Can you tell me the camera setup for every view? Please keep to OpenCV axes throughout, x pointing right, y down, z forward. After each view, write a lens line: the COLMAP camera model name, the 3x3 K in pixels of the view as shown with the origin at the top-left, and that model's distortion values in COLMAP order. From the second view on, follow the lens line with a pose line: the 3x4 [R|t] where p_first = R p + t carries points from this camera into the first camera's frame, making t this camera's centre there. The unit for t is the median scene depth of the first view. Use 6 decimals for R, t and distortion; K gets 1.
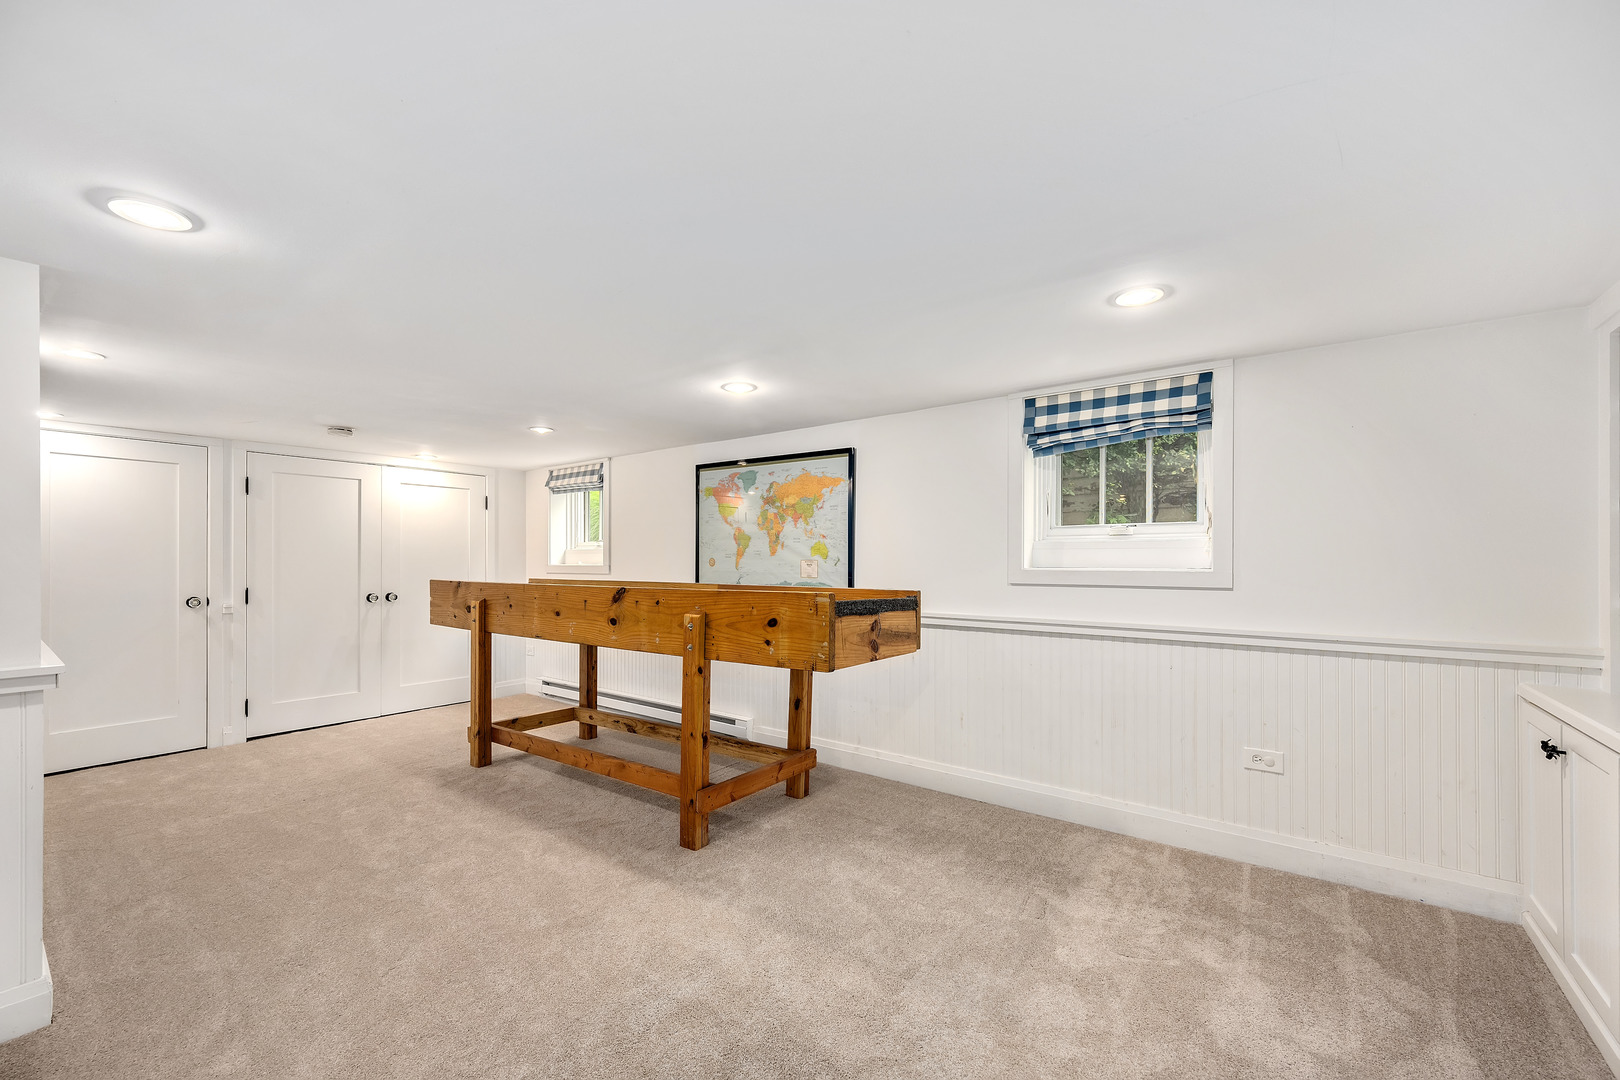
lens RADIAL K [[650.3, 0, 811.5], [0, 650.3, 563.1], [0, 0, 1]] dist [-0.001641, 0.000980]
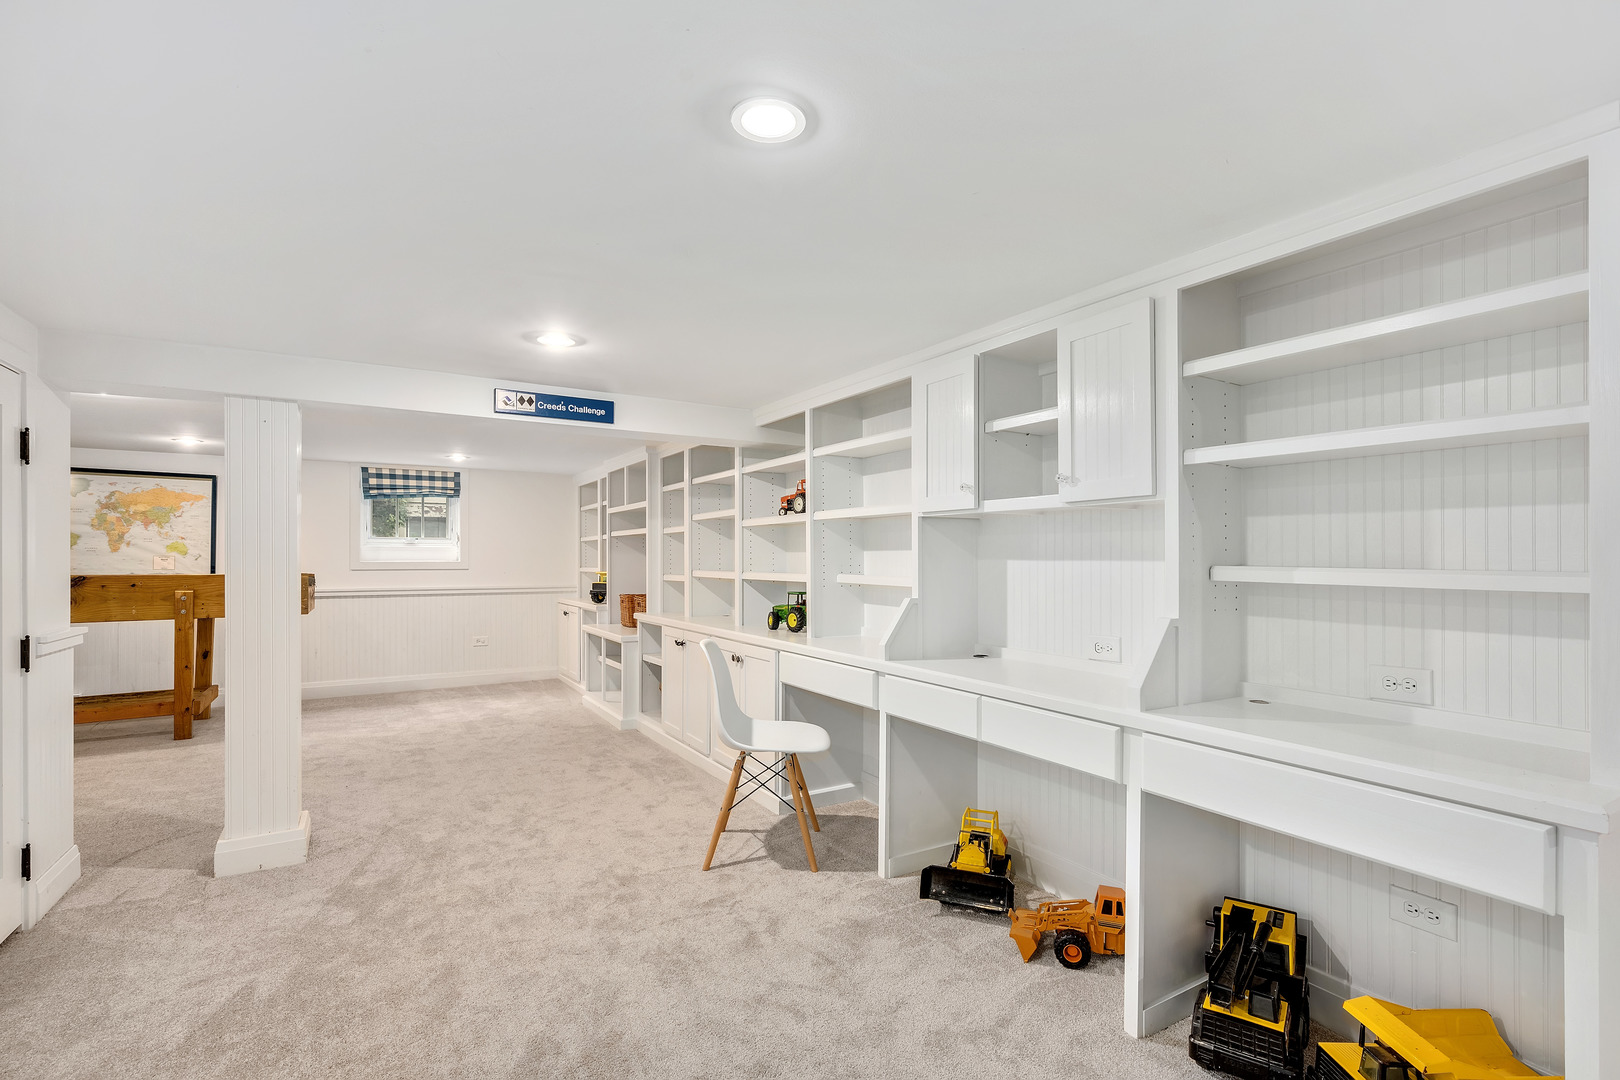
lens RADIAL K [[728.0, 0, 810.8], [0, 728.0, 552.8], [0, 0, 1]] dist [-0.000129, -0.000119]
pose [[0.380059, 0.006789, 0.924937, -0.869829], [0.002899, 0.999959, -0.008531, 0.004969], [-0.924958, 0.005924, 0.380024, -0.749457]]
